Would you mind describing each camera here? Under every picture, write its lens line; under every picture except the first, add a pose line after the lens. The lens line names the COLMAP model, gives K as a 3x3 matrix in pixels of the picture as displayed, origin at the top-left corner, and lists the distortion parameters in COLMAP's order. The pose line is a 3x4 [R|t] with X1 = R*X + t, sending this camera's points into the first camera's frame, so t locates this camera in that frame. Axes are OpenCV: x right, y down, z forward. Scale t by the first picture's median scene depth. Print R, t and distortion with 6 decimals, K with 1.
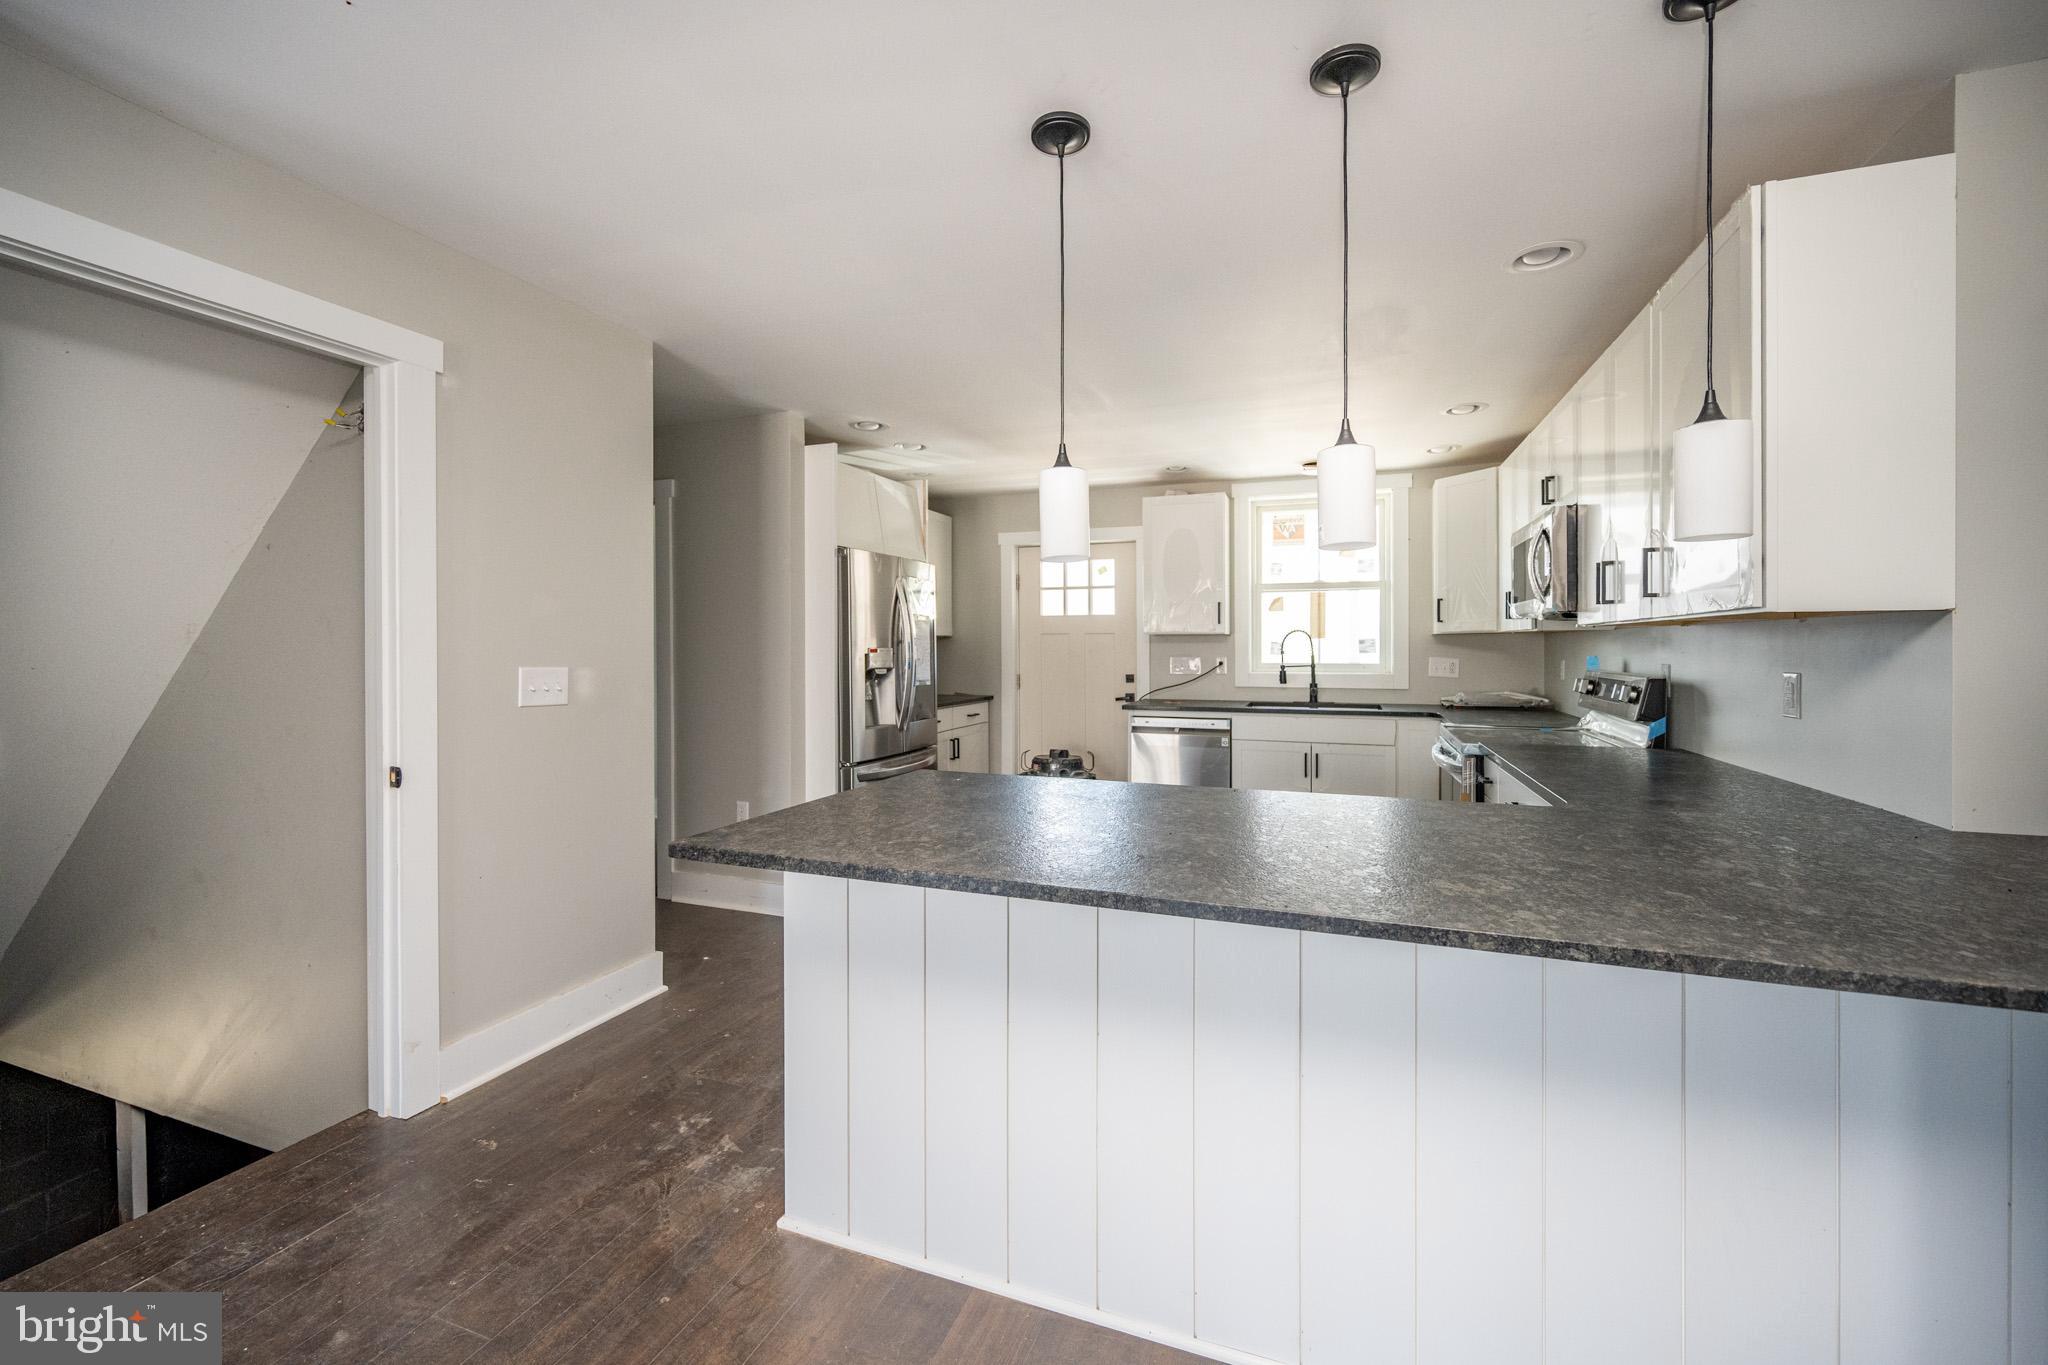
lens RADIAL K [[815.5, 0, 1050.1], [0, 815.5, 640.3], [0, 0, 1]] dist [0.001113, -0.000894]
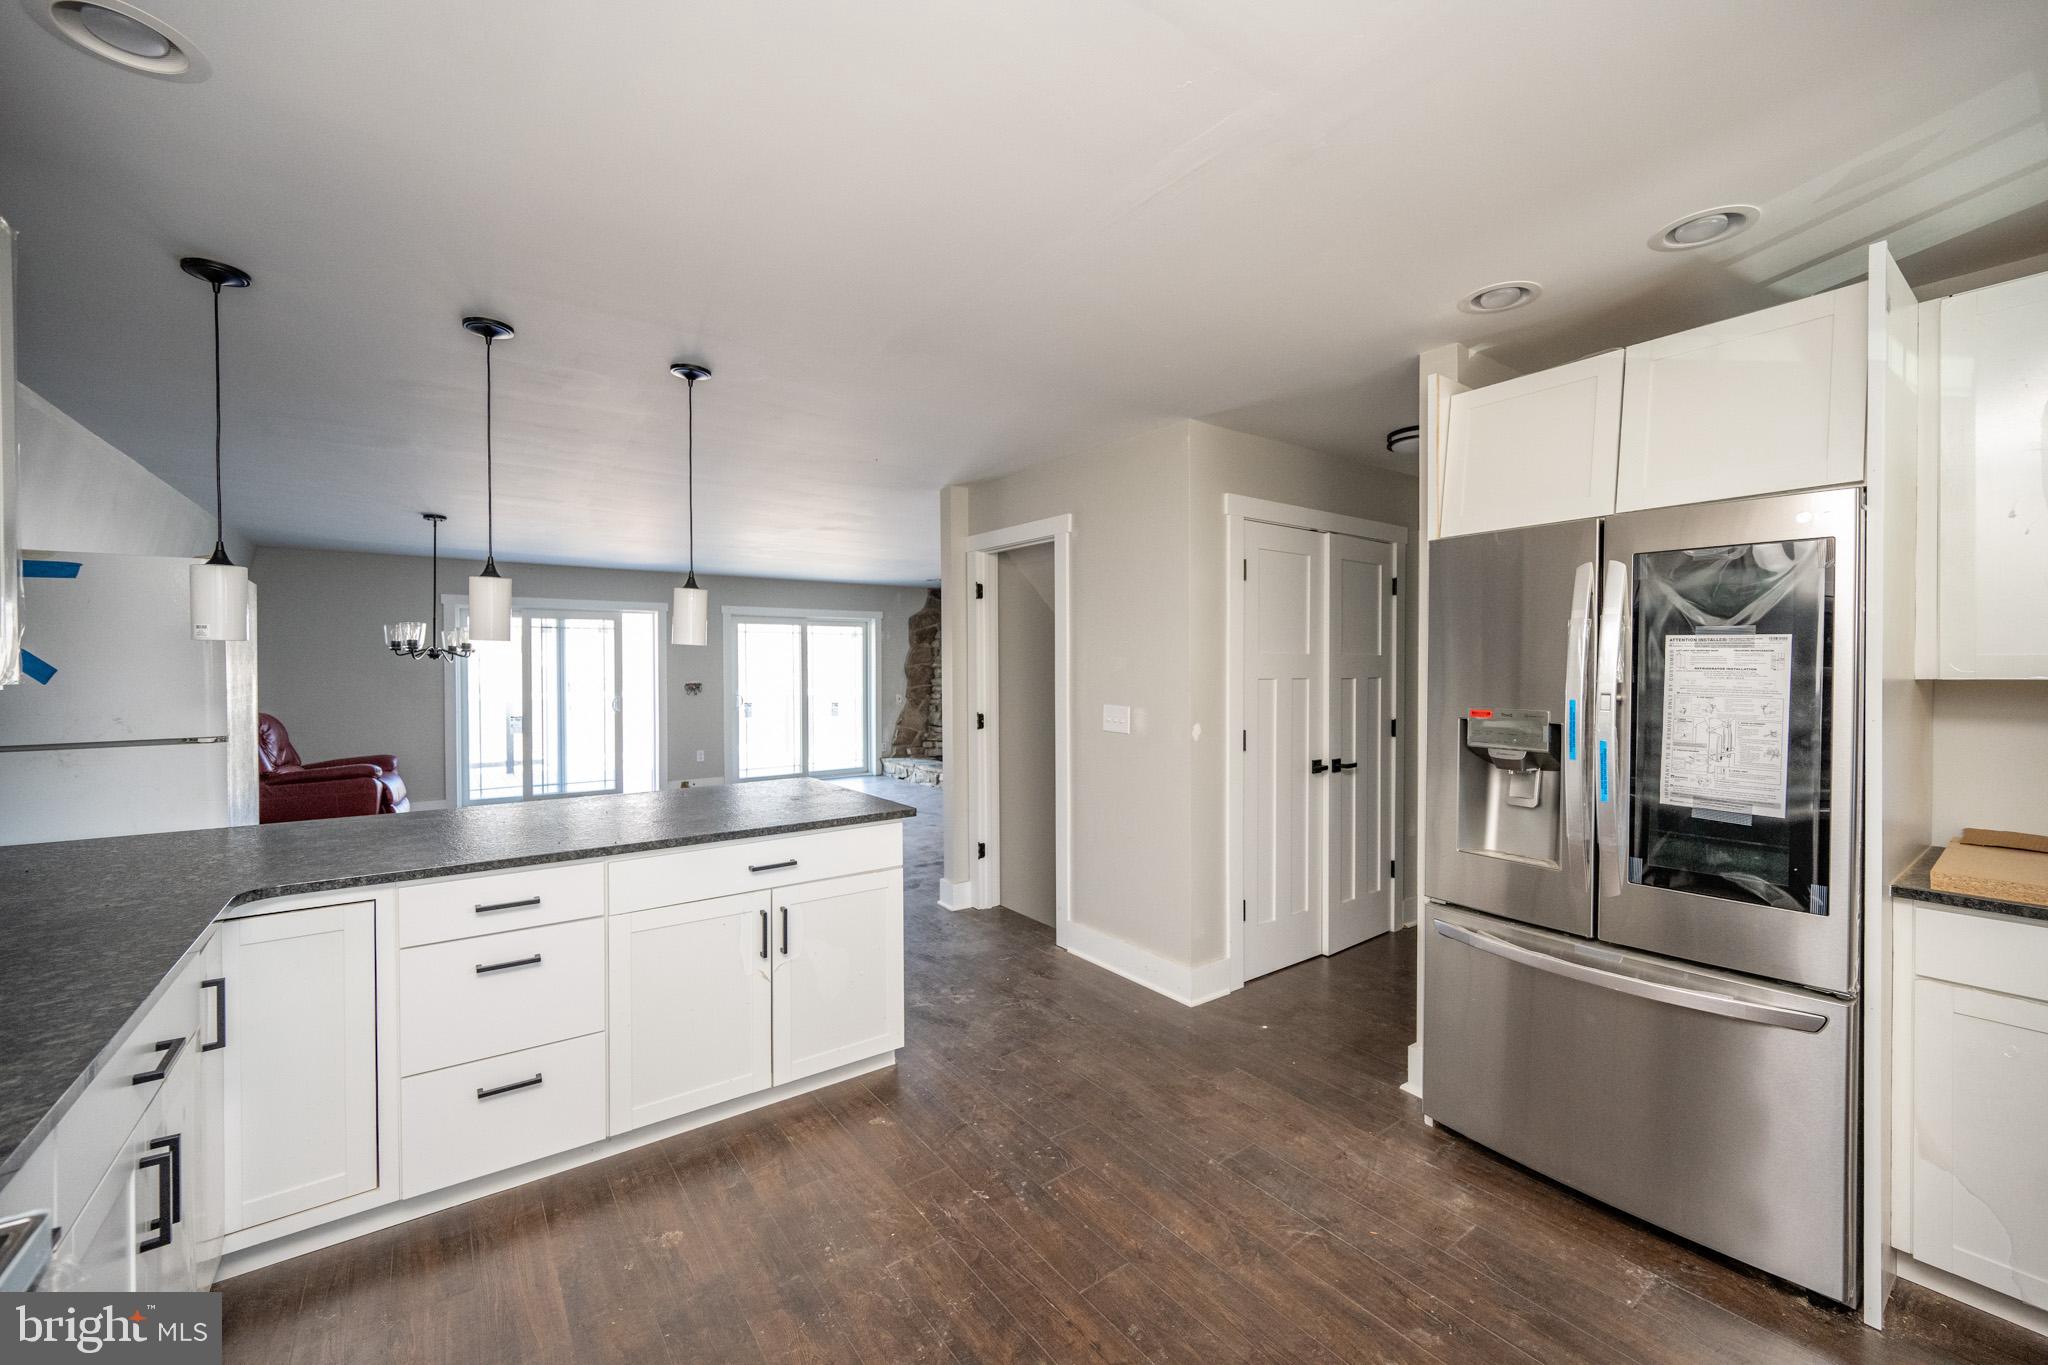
lens RADIAL K [[815.5, 0, 1031.7], [0, 815.5, 672.1], [0, 0, 1]] dist [0.001113, -0.000894]
pose [[-0.565532, 0.008984, -0.824678, 0.328110], [0.012286, 0.999921, 0.002468, -0.016780], [0.824635, -0.008737, -0.565598, 0.854121]]
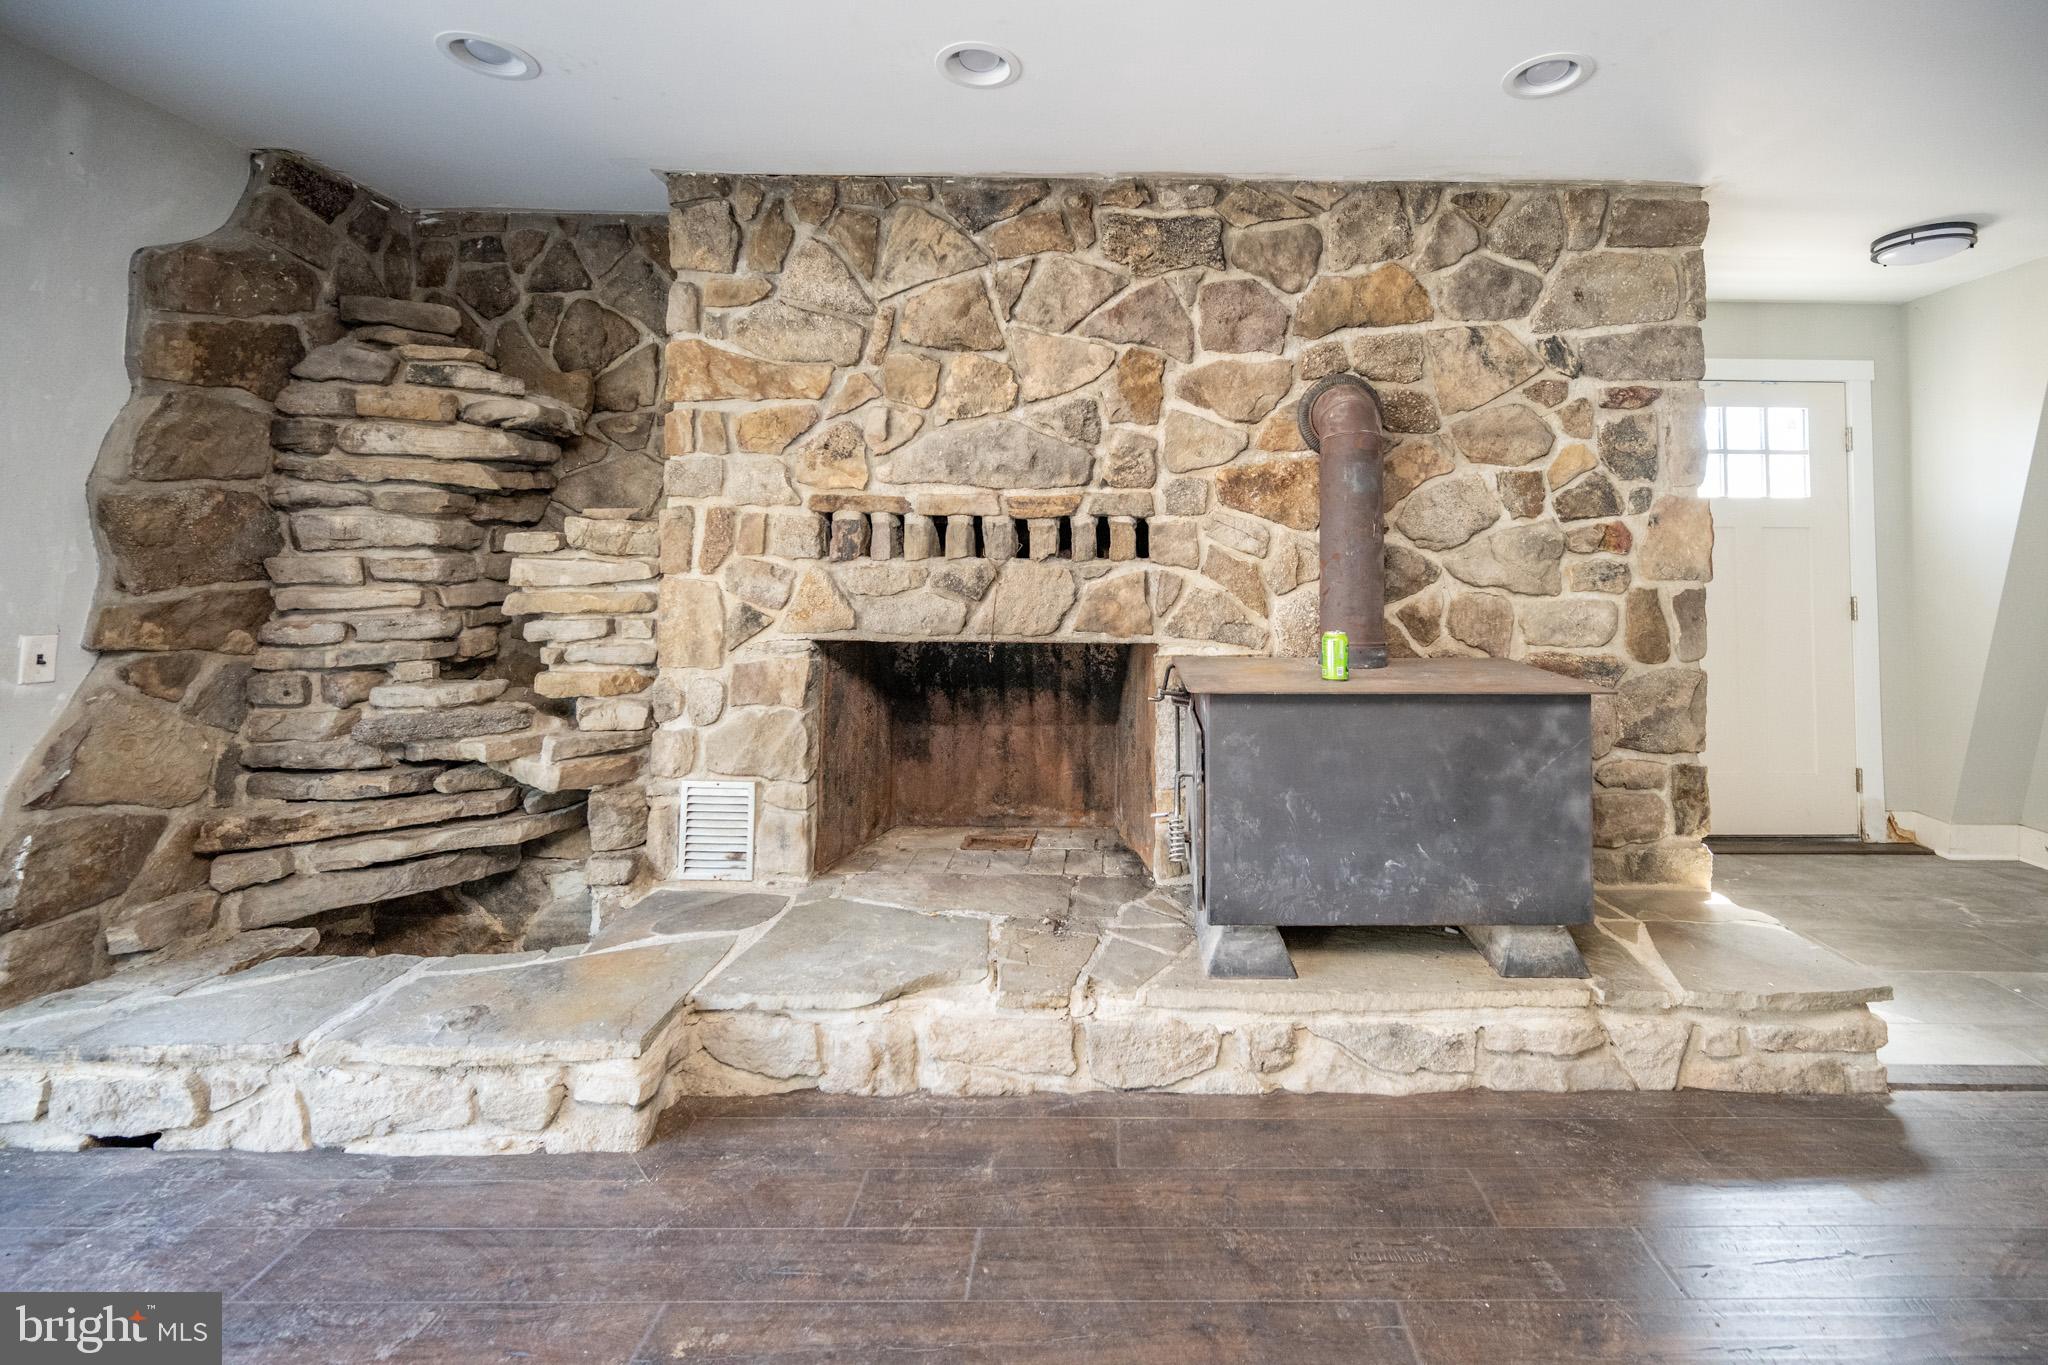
lens RADIAL K [[856.0, 0, 1124.6], [0, 856.0, 525.9], [0, 0, 1]] dist [0.001523, -0.000878]
pose [[0.345173, -0.034931, -0.937889, -0.620384], [0.001301, 0.999324, -0.036740, 0.004317], [0.938538, 0.011461, 0.344985, -0.240495]]
